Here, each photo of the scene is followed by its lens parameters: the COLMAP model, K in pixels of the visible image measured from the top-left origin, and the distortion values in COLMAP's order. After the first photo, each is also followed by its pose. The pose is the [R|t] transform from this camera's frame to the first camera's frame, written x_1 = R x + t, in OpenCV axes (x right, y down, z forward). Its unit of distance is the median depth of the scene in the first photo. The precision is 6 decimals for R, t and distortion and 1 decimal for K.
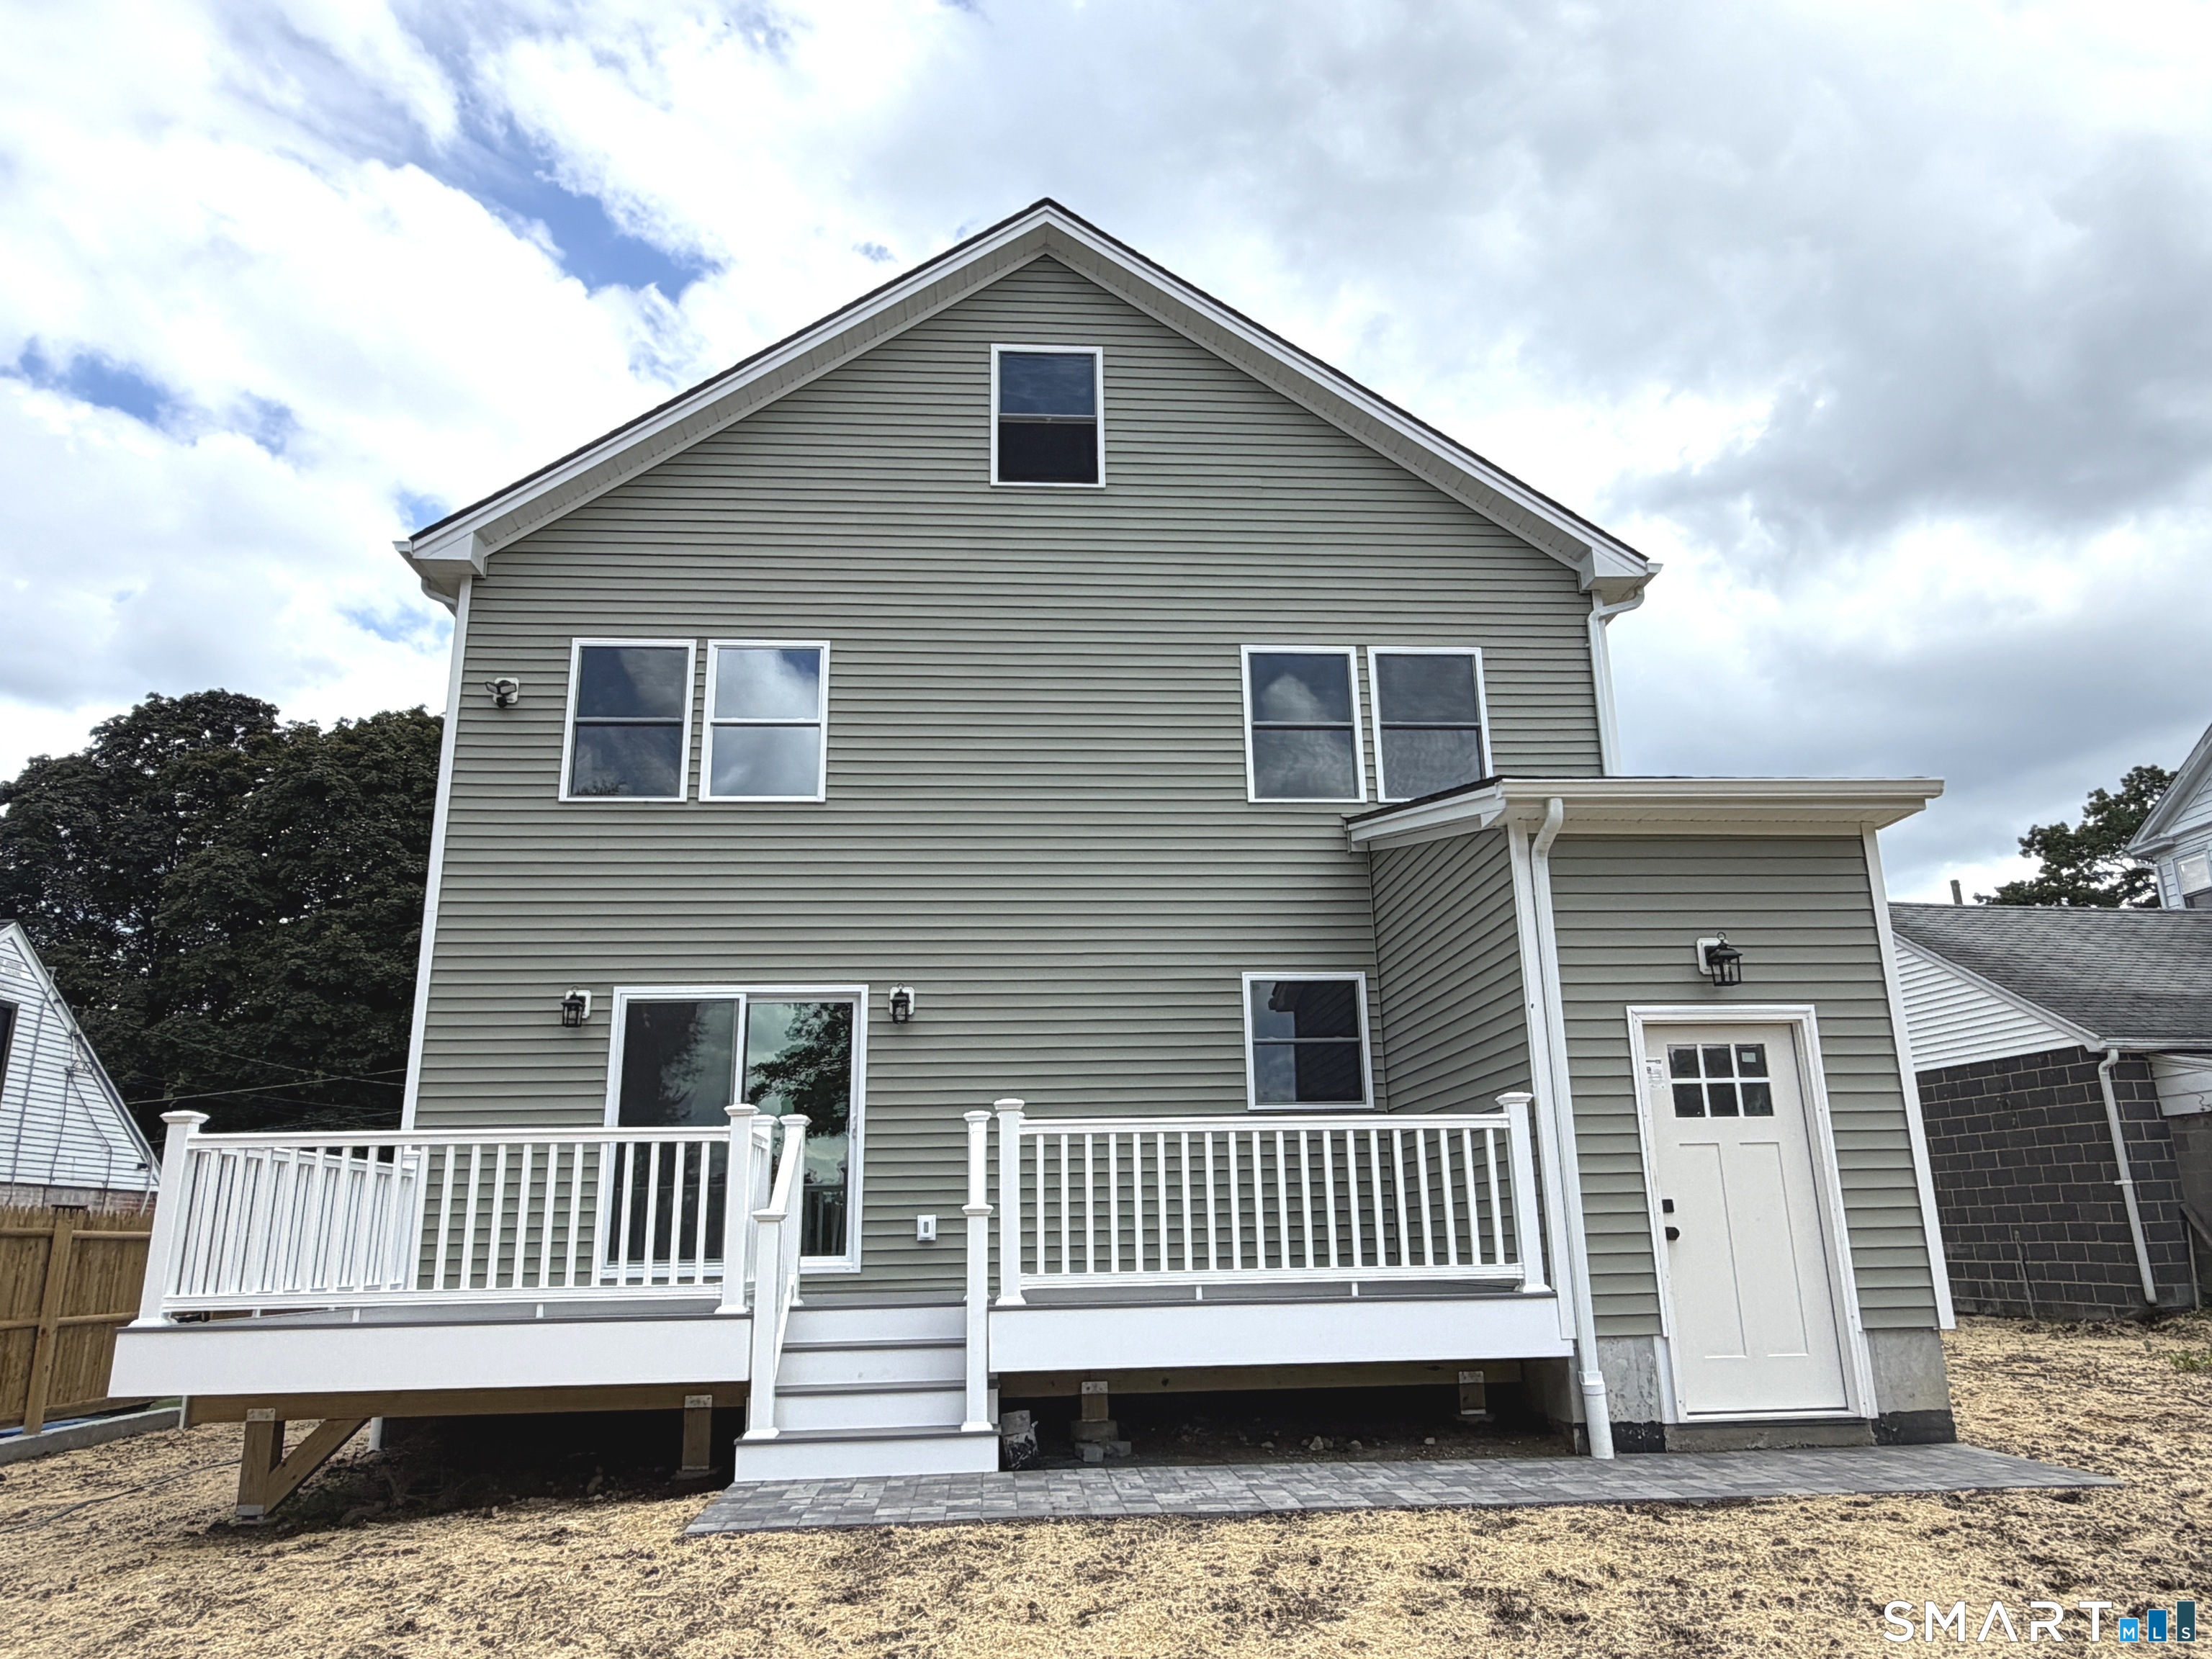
lens RADIAL K [[1470.6, 0, 1109.3], [0, 1470.6, 823.8], [0, 0, 1]] dist [-0.002958, 0.005811]
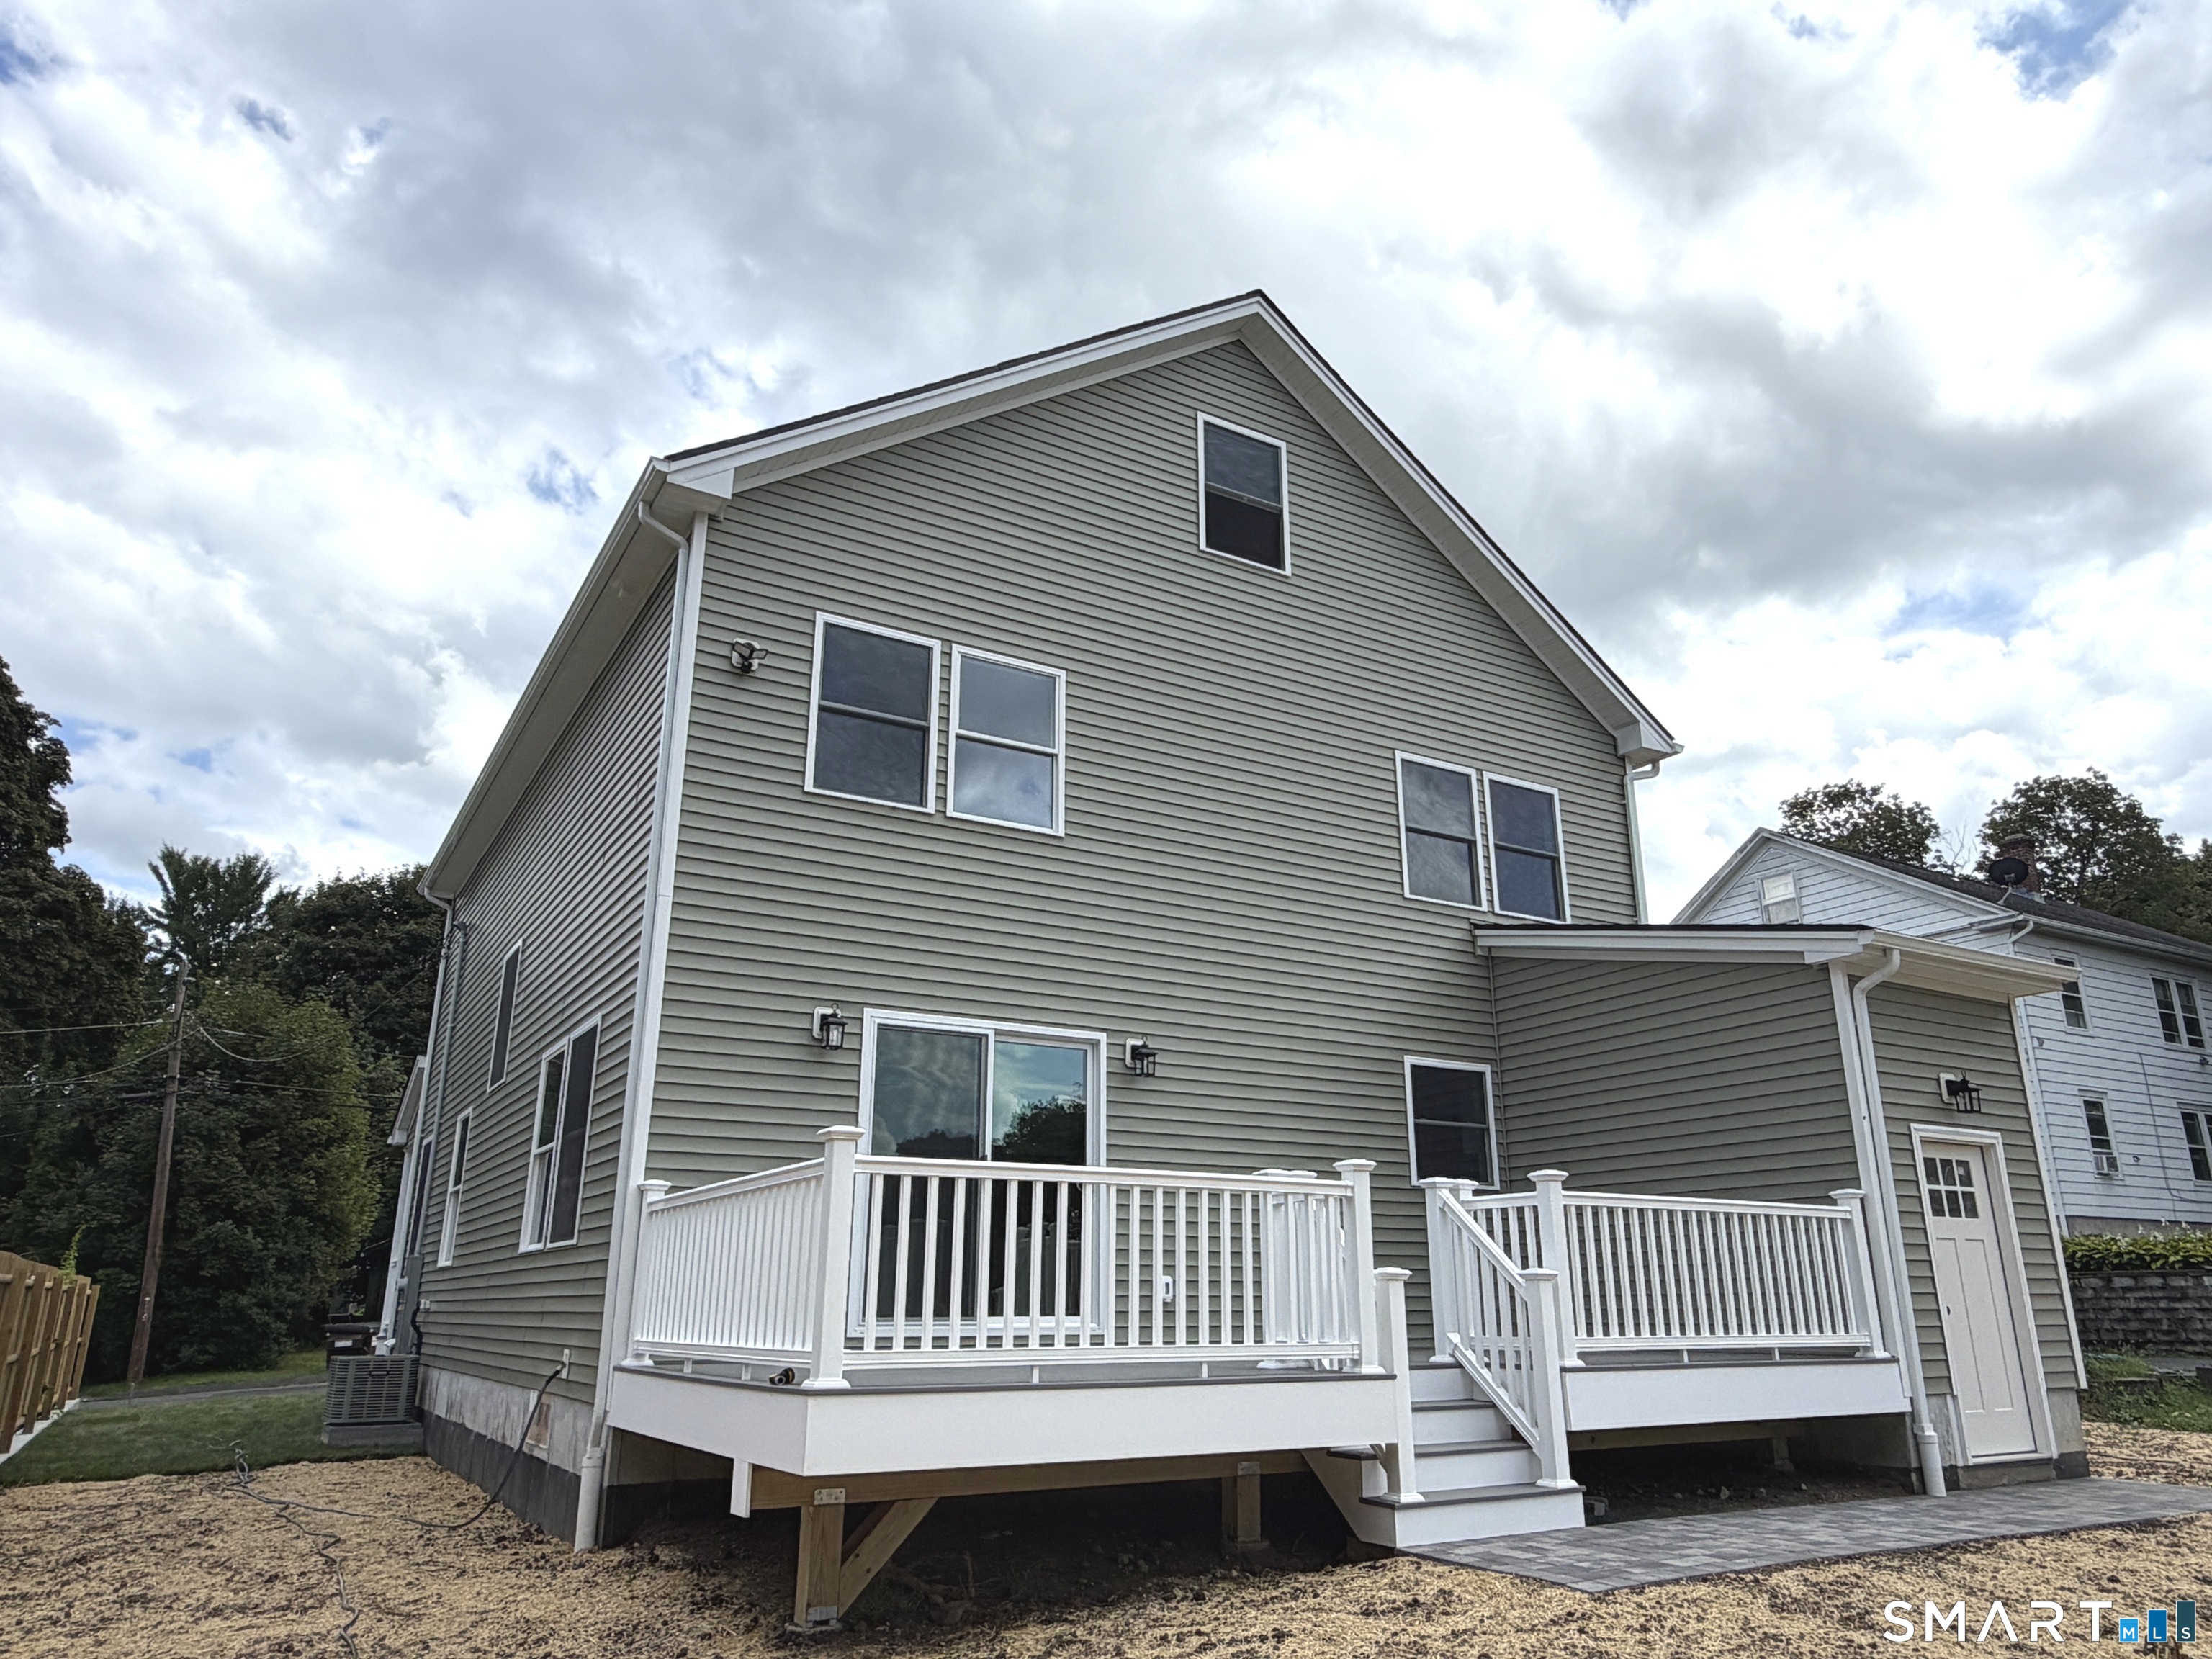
lens RADIAL K [[1475.3, 0, 1103.1], [0, 1475.3, 825.5], [0, 0, 1]] dist [-0.003088, 0.006581]
pose [[0.894248, 0.157686, 0.418875, -0.603269], [-0.139697, 0.987463, -0.073496, 0.046918], [-0.425213, 0.007209, 0.905065, 0.124127]]
